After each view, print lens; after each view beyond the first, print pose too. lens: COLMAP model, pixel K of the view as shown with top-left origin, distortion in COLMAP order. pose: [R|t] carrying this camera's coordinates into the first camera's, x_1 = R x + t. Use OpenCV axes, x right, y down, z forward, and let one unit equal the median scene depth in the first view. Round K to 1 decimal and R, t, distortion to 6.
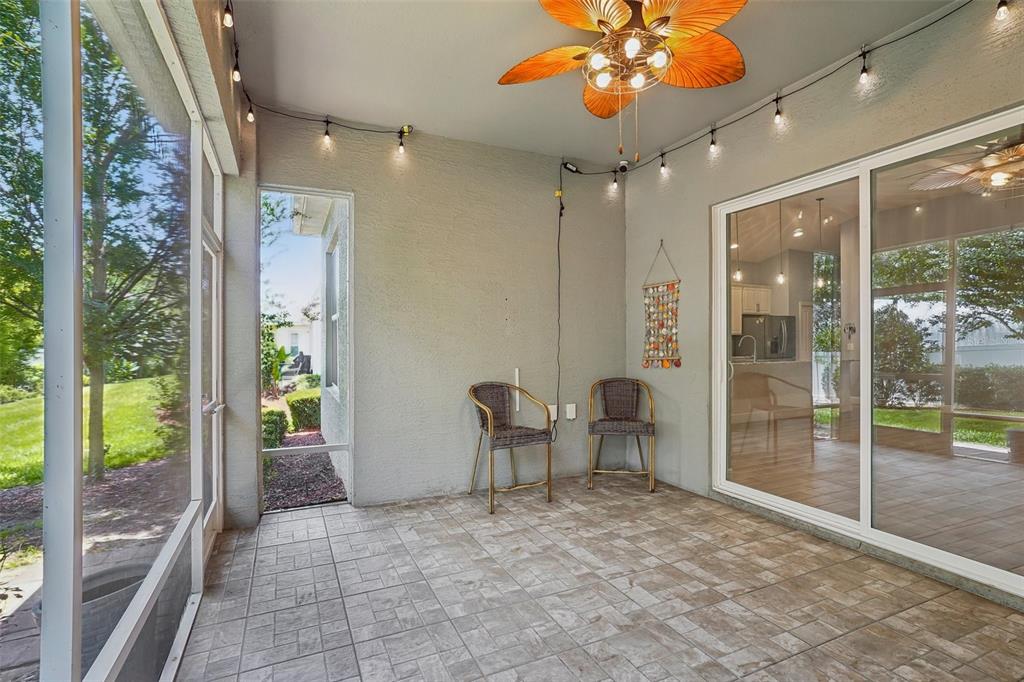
lens RADIAL K [[498.5, 0, 514.9], [0, 498.5, 341.3], [0, 0, 1]] dist [-0.035731, 0.016907]
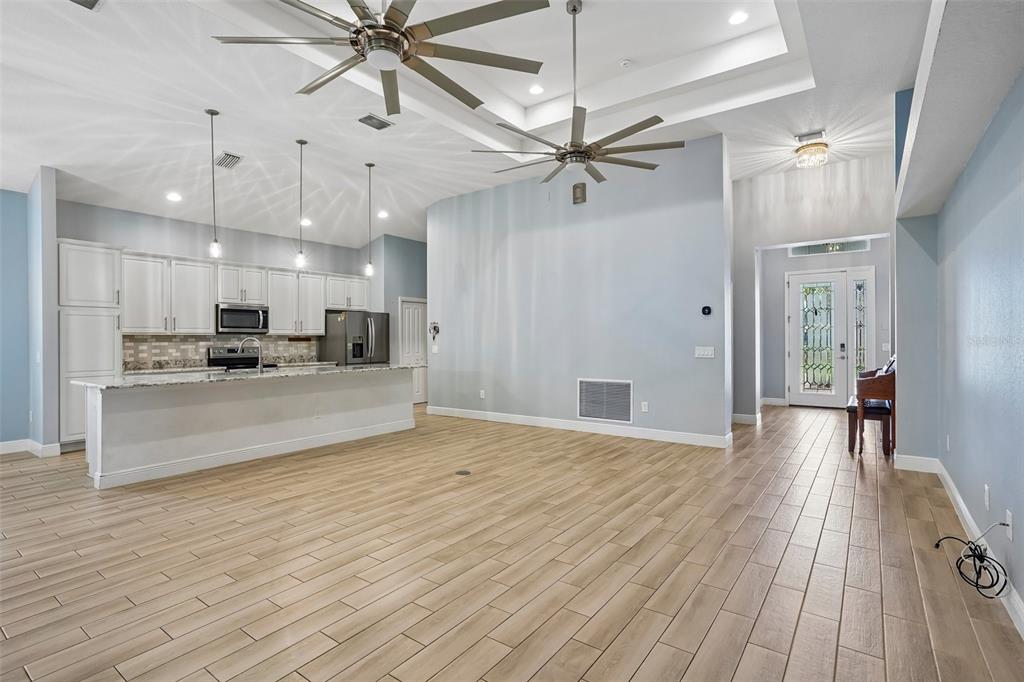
lens RADIAL K [[498.5, 0, 512.4], [0, 498.5, 338.0], [0, 0, 1]] dist [-0.035731, 0.016907]
pose [[0.872520, -0.003380, 0.488567, 0.345145], [0.002690, 0.999994, 0.002114, -0.009710], [-0.488571, -0.000531, 0.872524, 0.153053]]
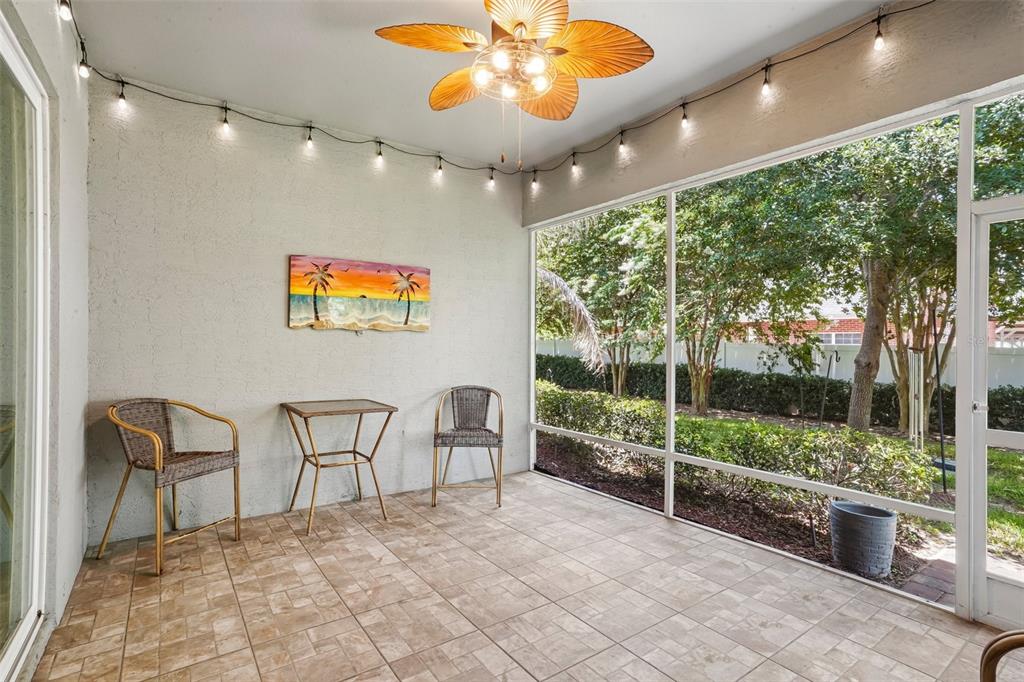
lens RADIAL K [[498.5, 0, 513.9], [0, 498.5, 342.1], [0, 0, 1]] dist [-0.035731, 0.016907]
pose [[-0.982147, 0.003932, -0.188076, 0.093249], [0.004377, 0.999989, -0.001952, -0.001787], [0.188066, -0.002741, -0.982153, 0.449463]]
